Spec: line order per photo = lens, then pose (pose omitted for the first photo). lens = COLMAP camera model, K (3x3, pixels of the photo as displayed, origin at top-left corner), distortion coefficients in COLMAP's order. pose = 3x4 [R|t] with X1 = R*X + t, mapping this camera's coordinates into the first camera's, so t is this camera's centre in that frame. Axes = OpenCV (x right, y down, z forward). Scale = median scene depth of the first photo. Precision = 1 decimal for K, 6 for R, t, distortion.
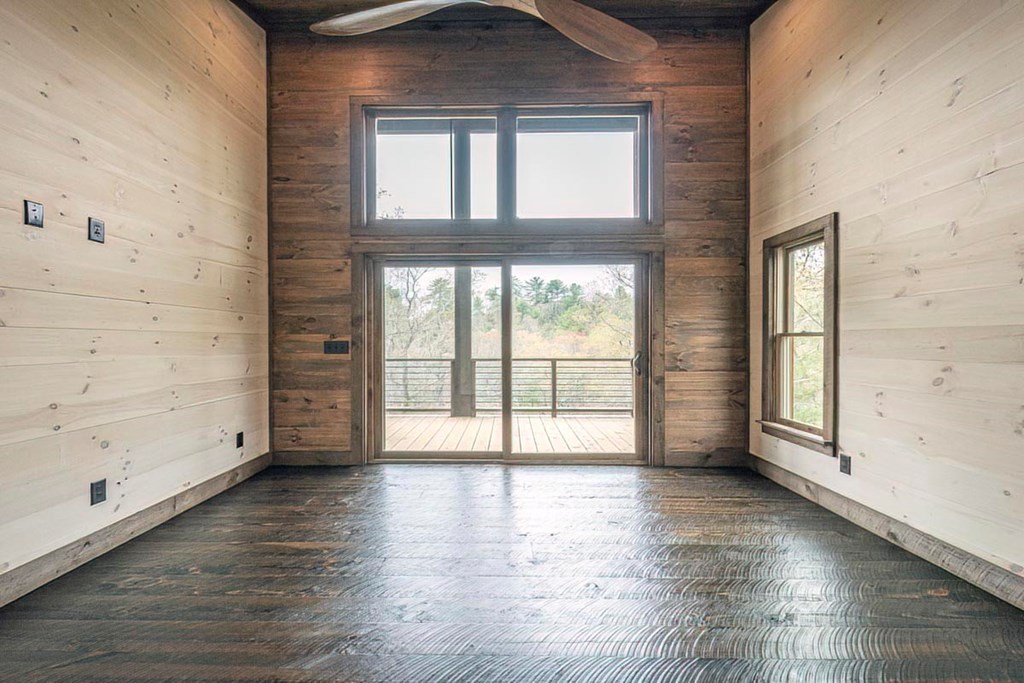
lens RADIAL K [[421.9, 0, 486.3], [0, 421.9, 342.4], [0, 0, 1]] dist [0.012581, 0.000343]
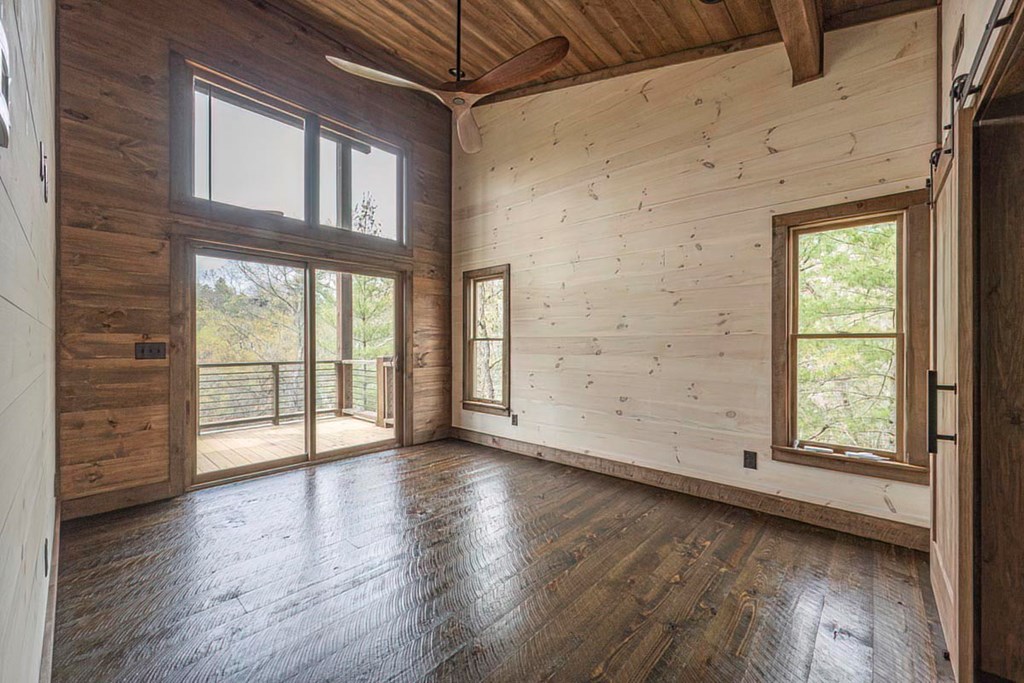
lens RADIAL K [[445.8, 0, 504.4], [0, 445.8, 344.9], [0, 0, 1]] dist [0.007704, -0.002201]
pose [[0.618063, 0.000675, 0.786129, -0.512898], [0.000082, 1.000000, -0.000923, 0.001169], [-0.786129, 0.000635, 0.618062, -0.022119]]
